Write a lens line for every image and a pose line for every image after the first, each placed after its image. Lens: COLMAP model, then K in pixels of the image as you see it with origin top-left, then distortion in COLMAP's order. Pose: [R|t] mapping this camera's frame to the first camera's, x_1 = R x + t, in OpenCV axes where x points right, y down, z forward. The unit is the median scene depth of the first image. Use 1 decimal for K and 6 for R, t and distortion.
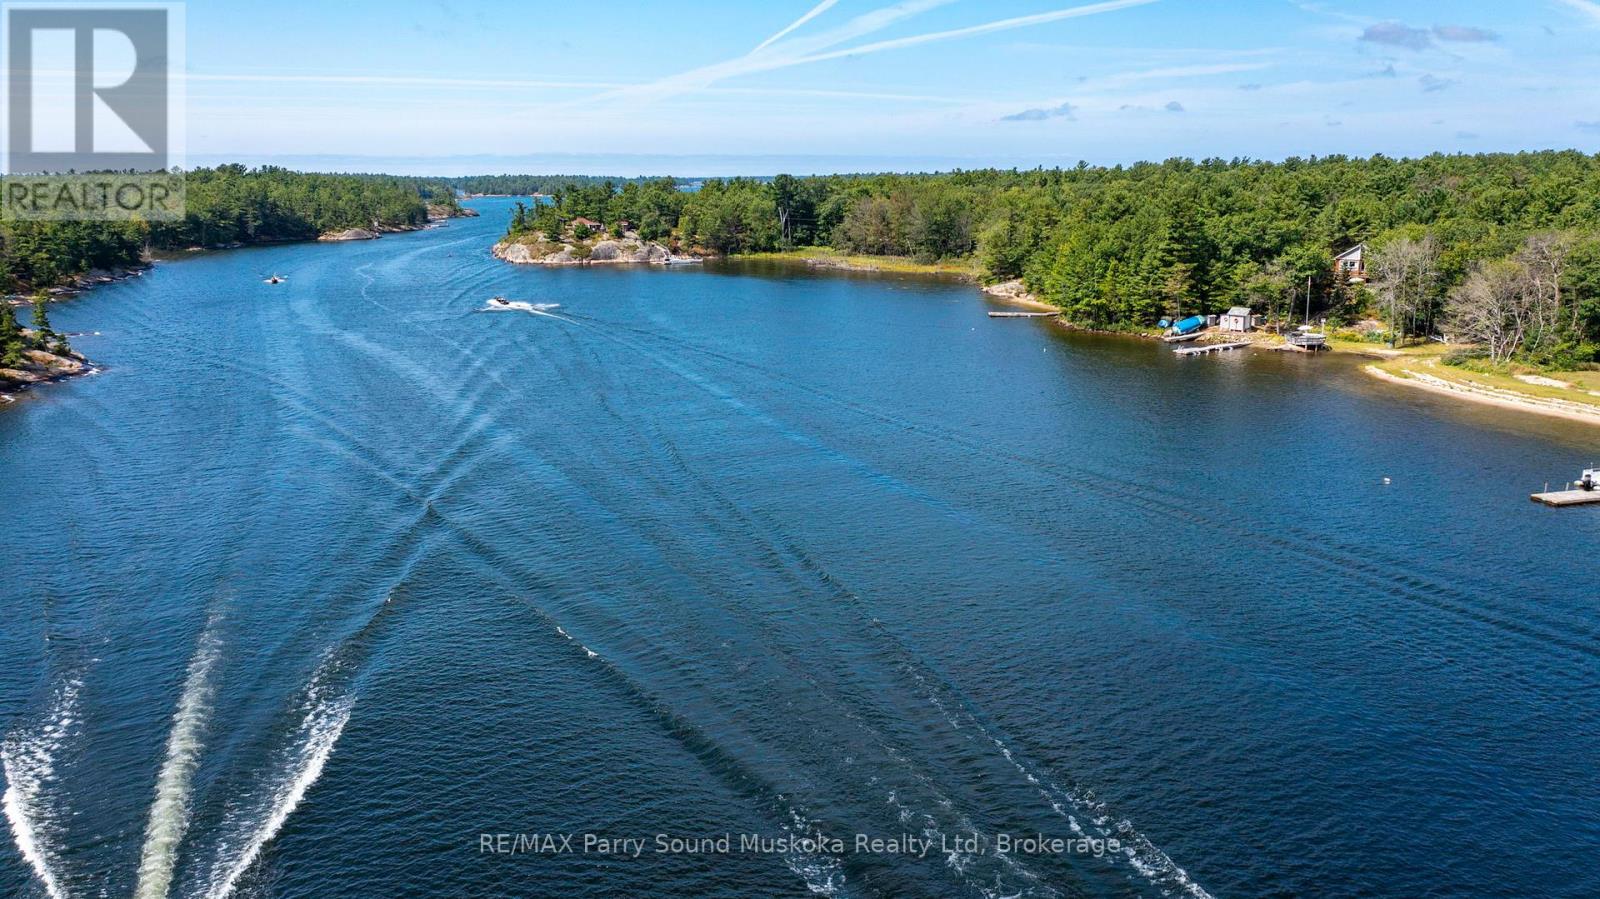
lens RADIAL K [[1248.9, 0, 800.0], [0, 1248.9, 449.5], [0, 0, 1]] dist [-0.003302, -0.000154]
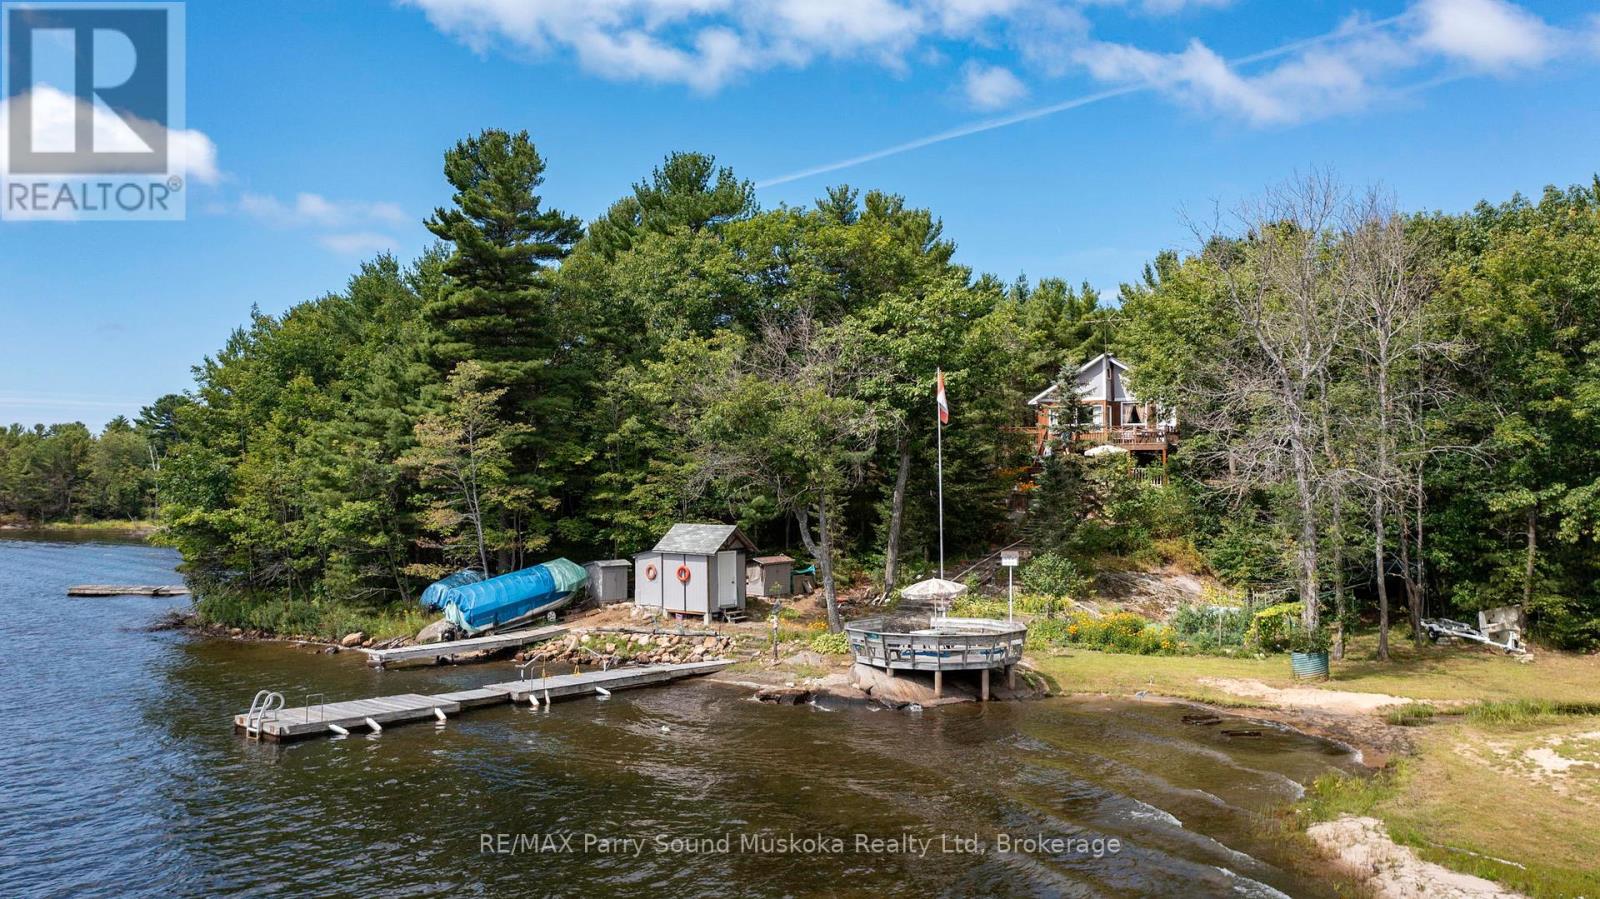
lens RADIAL K [[1248.9, 0, 800.0], [0, 1248.9, 449.5], [0, 0, 1]] dist [-0.003302, -0.000154]
pose [[0.976508, 0.020136, 0.214537, 0.315669], [0.035271, 0.967259, -0.251327, -0.063547], [-0.212573, 0.252990, 0.943827, 0.747340]]
